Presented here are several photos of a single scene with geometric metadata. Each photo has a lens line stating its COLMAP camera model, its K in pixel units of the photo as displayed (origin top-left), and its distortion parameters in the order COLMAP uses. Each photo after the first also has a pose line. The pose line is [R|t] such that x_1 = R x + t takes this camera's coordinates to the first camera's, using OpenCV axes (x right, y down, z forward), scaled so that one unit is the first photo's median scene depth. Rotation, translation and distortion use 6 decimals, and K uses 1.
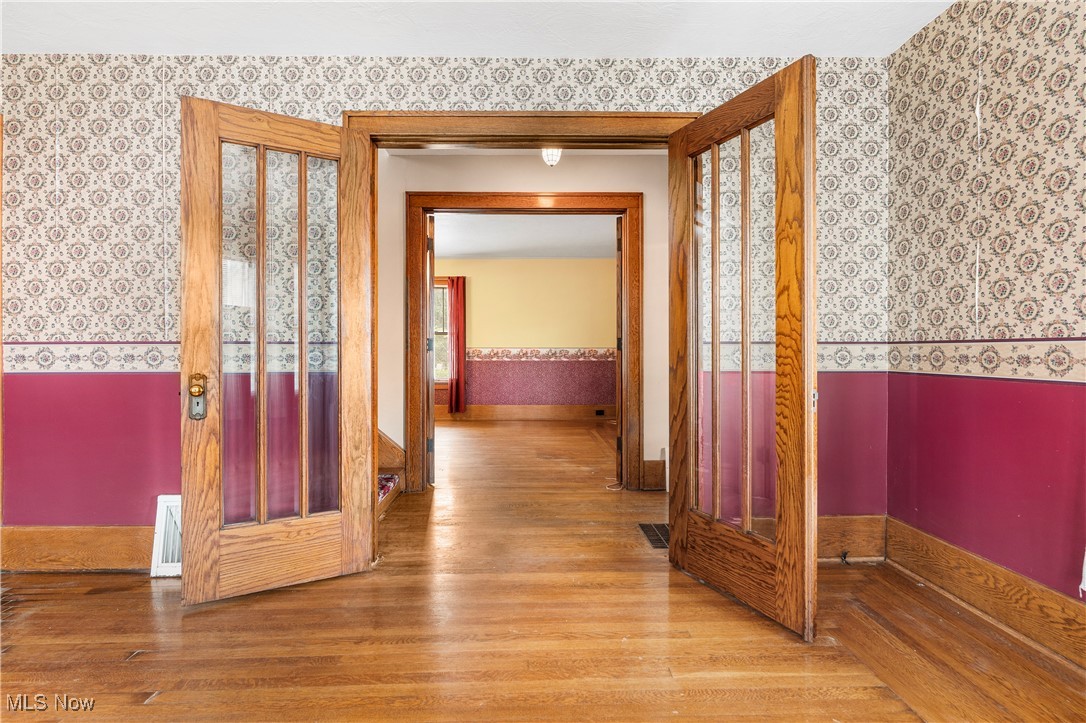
lens RADIAL K [[503.1, 0, 540.2], [0, 503.1, 350.1], [0, 0, 1]] dist [-0.006058, -0.000189]
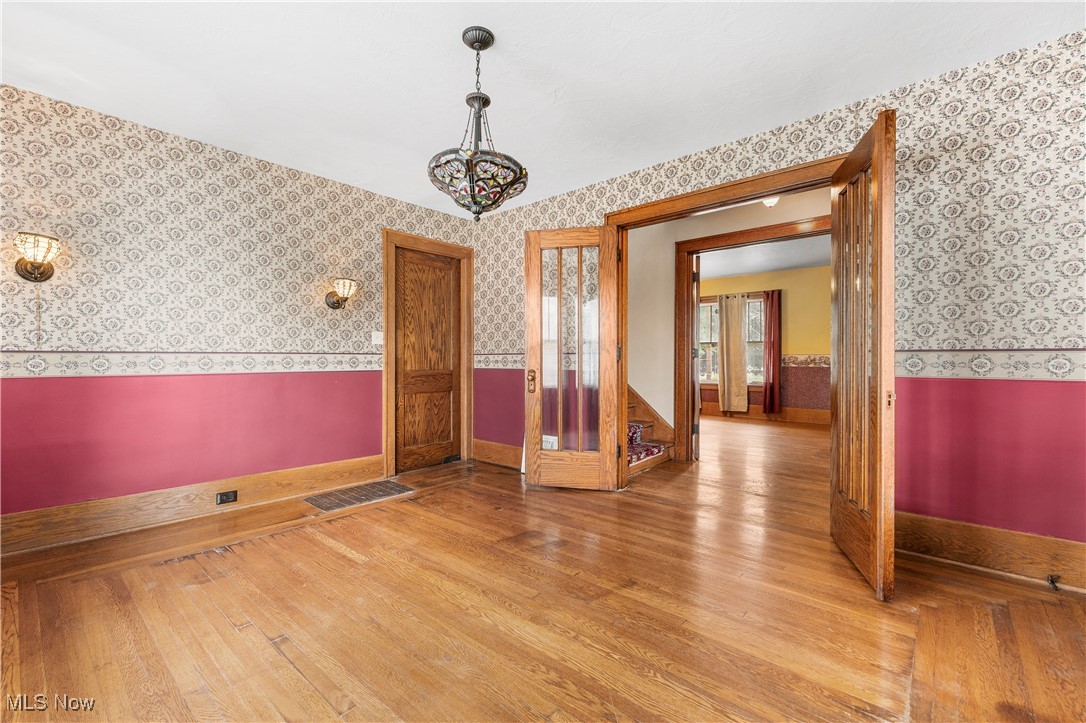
lens RADIAL K [[455.9, 0, 547.3], [0, 455.9, 357.4], [0, 0, 1]] dist [-0.002638, -0.000218]
pose [[0.740932, -0.000300, -0.671580, 0.487868], [0.001844, 0.999997, 0.001587, -0.003538], [0.671577, -0.002414, 0.740931, -0.252531]]
